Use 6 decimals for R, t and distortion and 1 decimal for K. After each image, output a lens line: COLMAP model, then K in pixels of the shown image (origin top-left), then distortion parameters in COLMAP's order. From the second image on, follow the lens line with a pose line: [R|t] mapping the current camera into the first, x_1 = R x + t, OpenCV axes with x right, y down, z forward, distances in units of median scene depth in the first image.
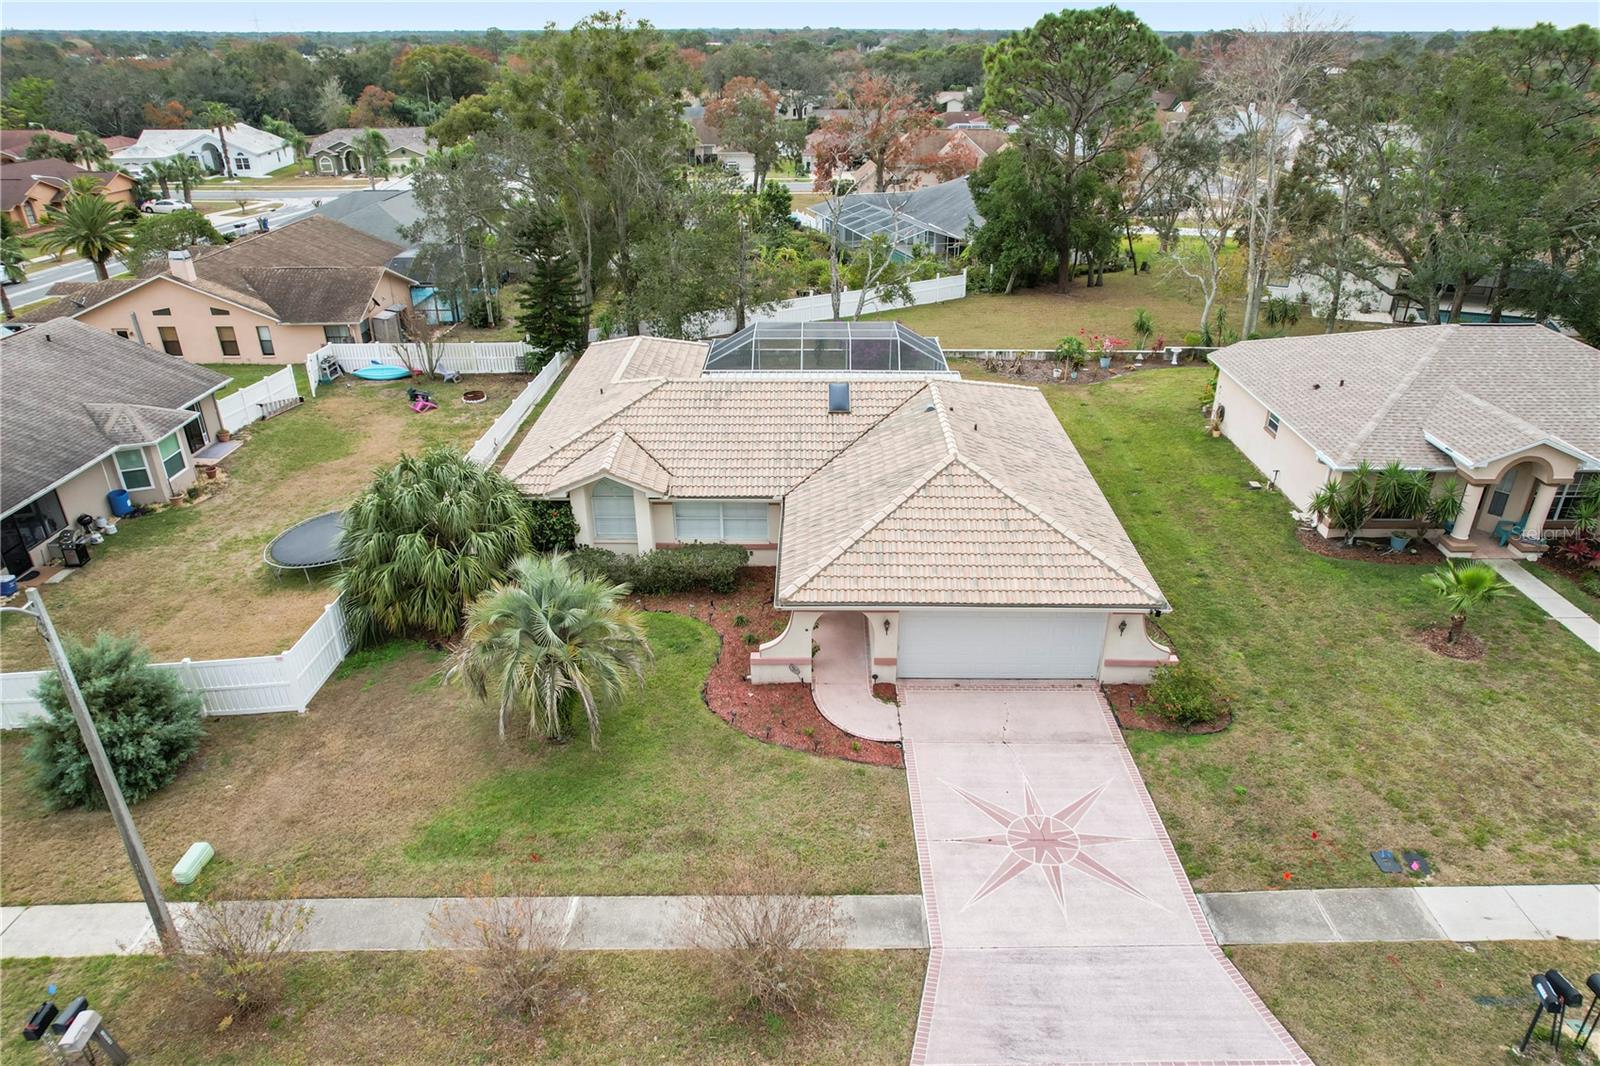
lens RADIAL K [[1028.8, 0, 802.8], [0, 1028.8, 527.6], [0, 0, 1]] dist [-0.101464, 0.099501]
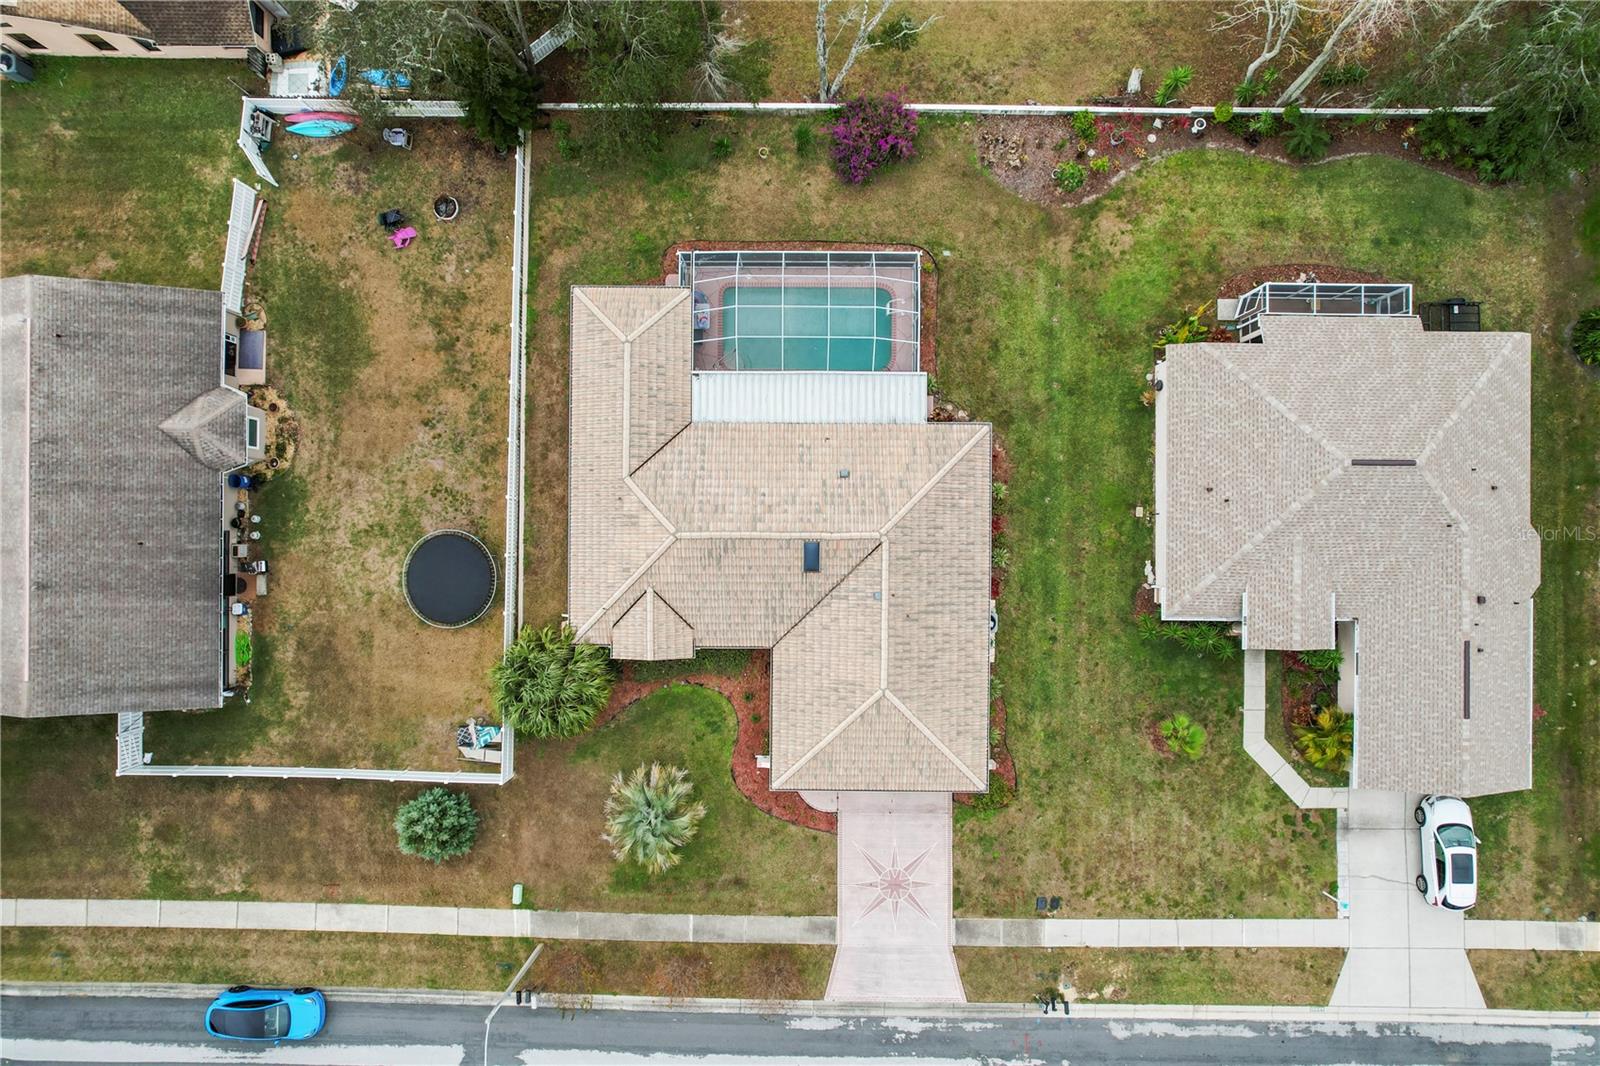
lens RADIAL K [[1027.8, 0, 806.2], [0, 1027.8, 537.2], [0, 0, 1]] dist [-0.089443, 0.078552]
pose [[0.999994, -0.003515, -0.000452, 0.045237], [0.001967, 0.444442, 0.895806, -2.004683], [-0.002947, -0.895801, 0.444446, 0.682531]]
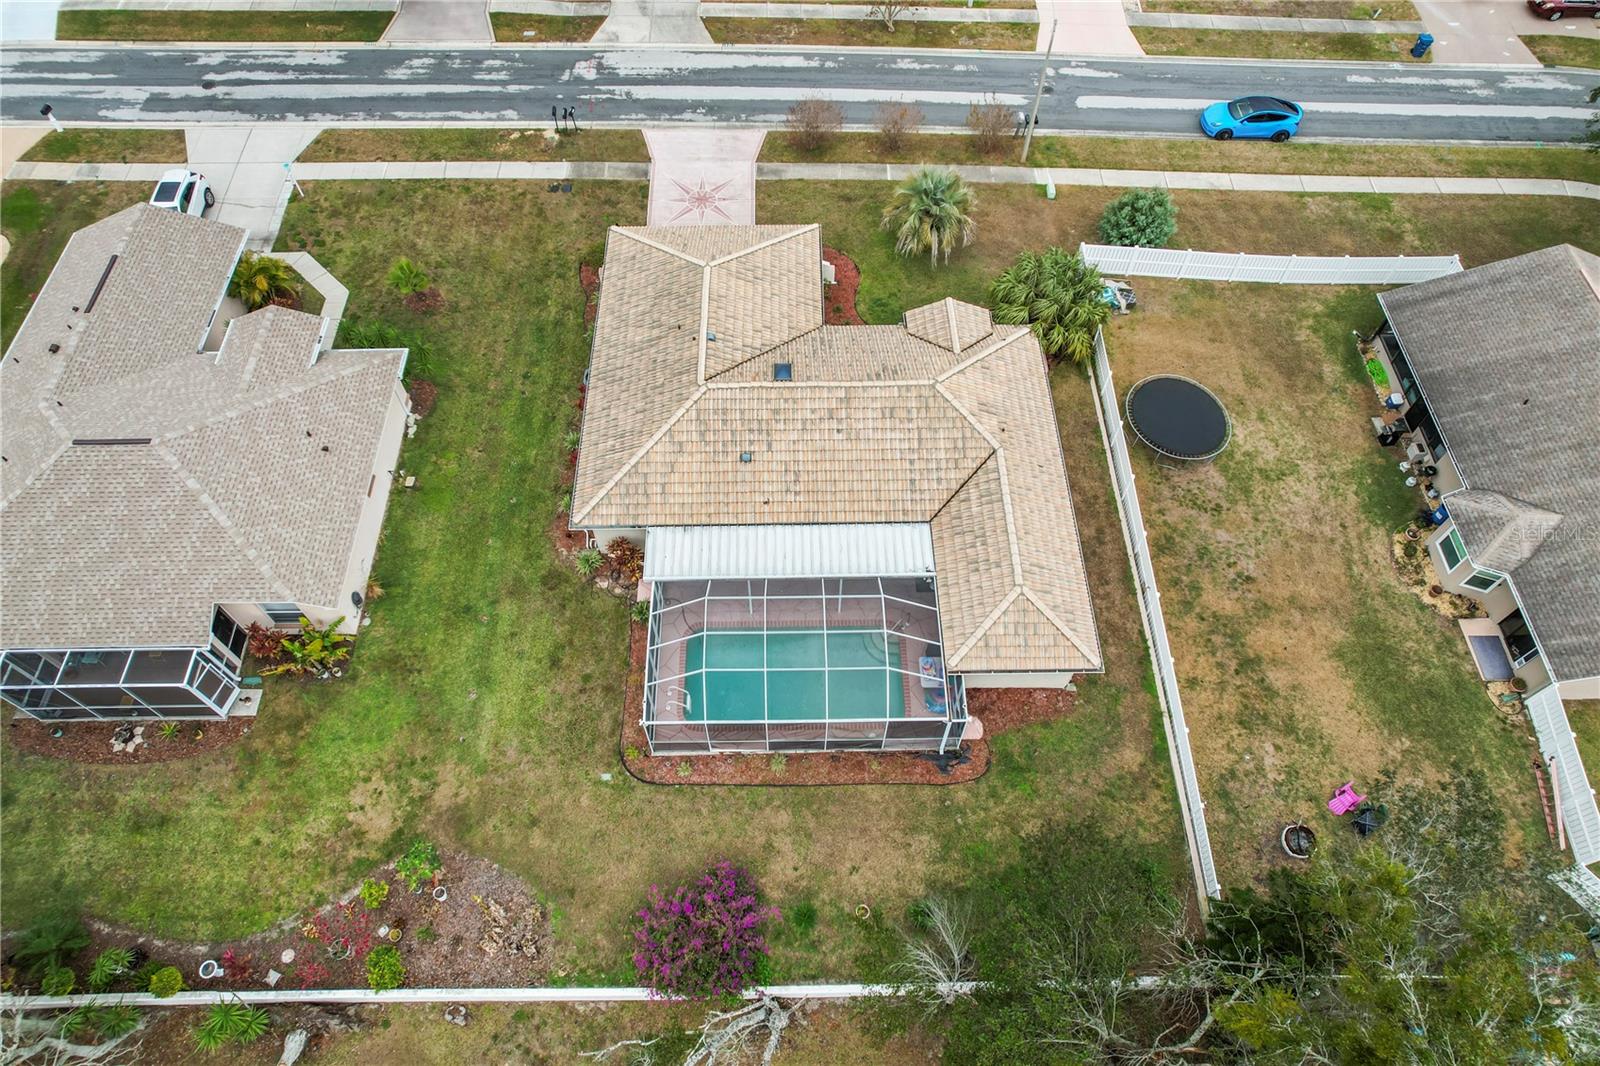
lens RADIAL K [[1028.8, 0, 802.8], [0, 1028.8, 527.6], [0, 0, 1]] dist [-0.101464, 0.099501]
pose [[-0.999610, 0.023171, -0.015567, 0.054162], [-0.012835, 0.113692, 0.993433, -1.962517], [0.024789, 0.993246, -0.113350, 2.018065]]
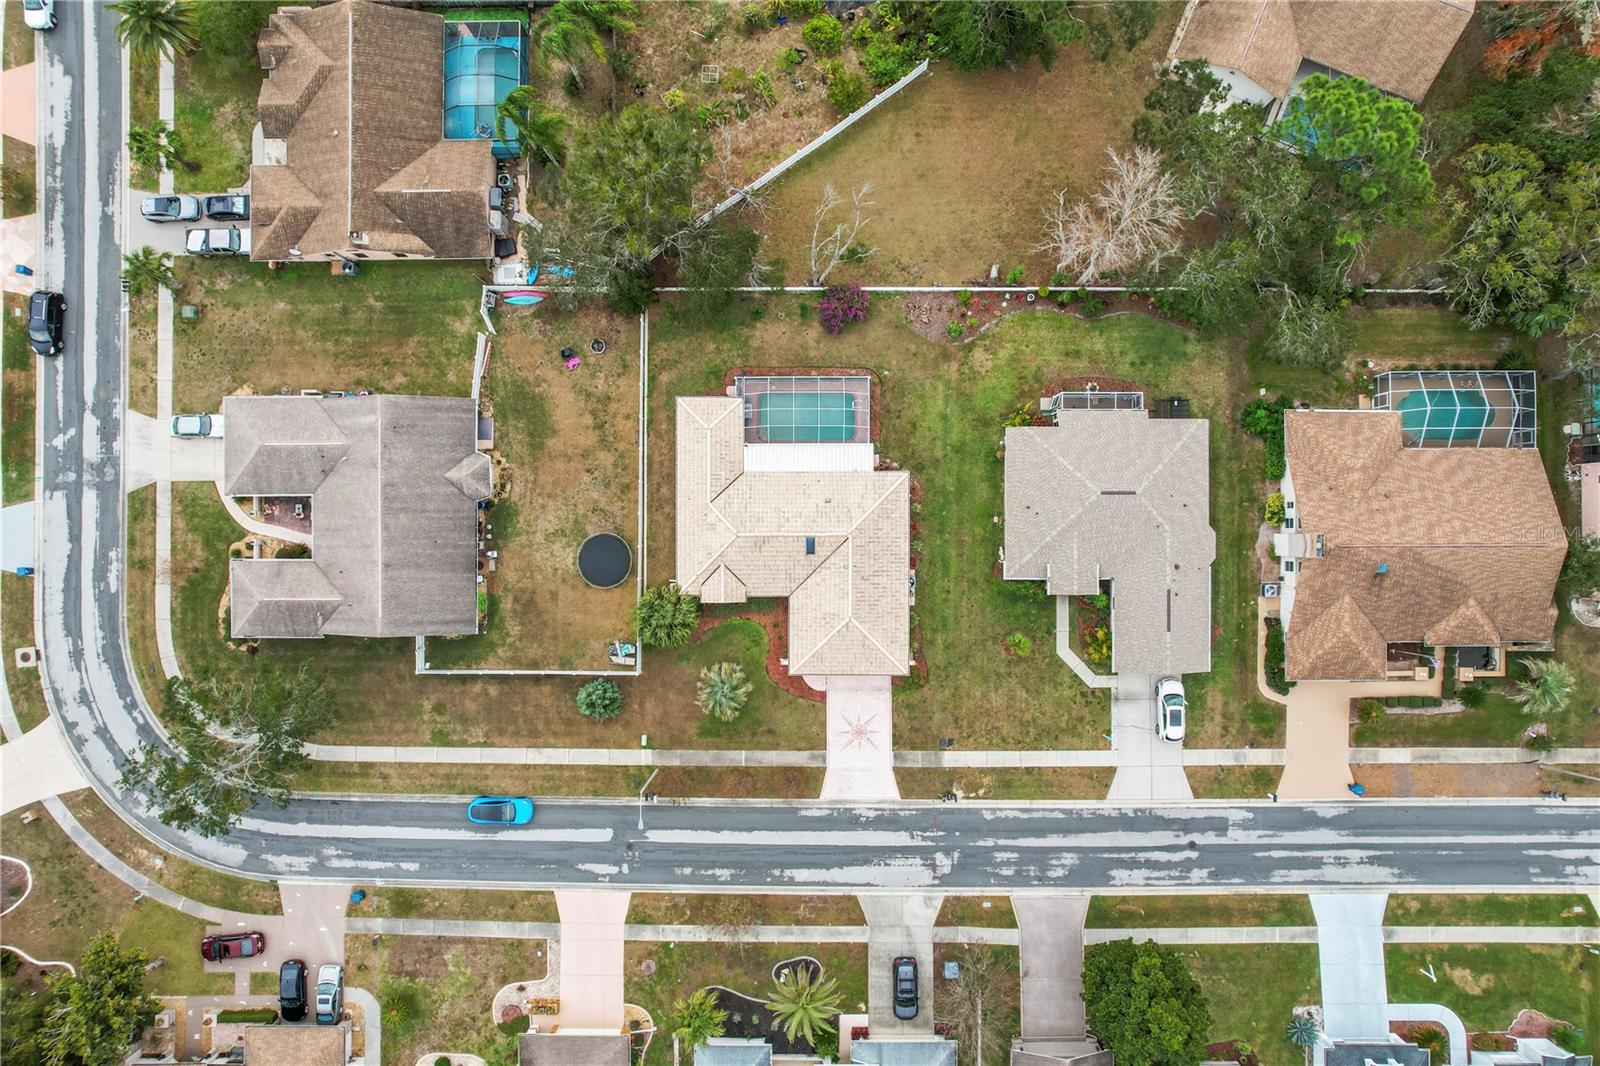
lens RADIAL K [[1027.8, 0, 806.2], [0, 1027.8, 537.2], [0, 0, 1]] dist [-0.089443, 0.078552]
pose [[0.999941, -0.010813, -0.001160, 0.043901], [0.005821, 0.442071, 0.896961, -3.527541], [-0.009186, -0.896915, 0.442108, -0.070388]]
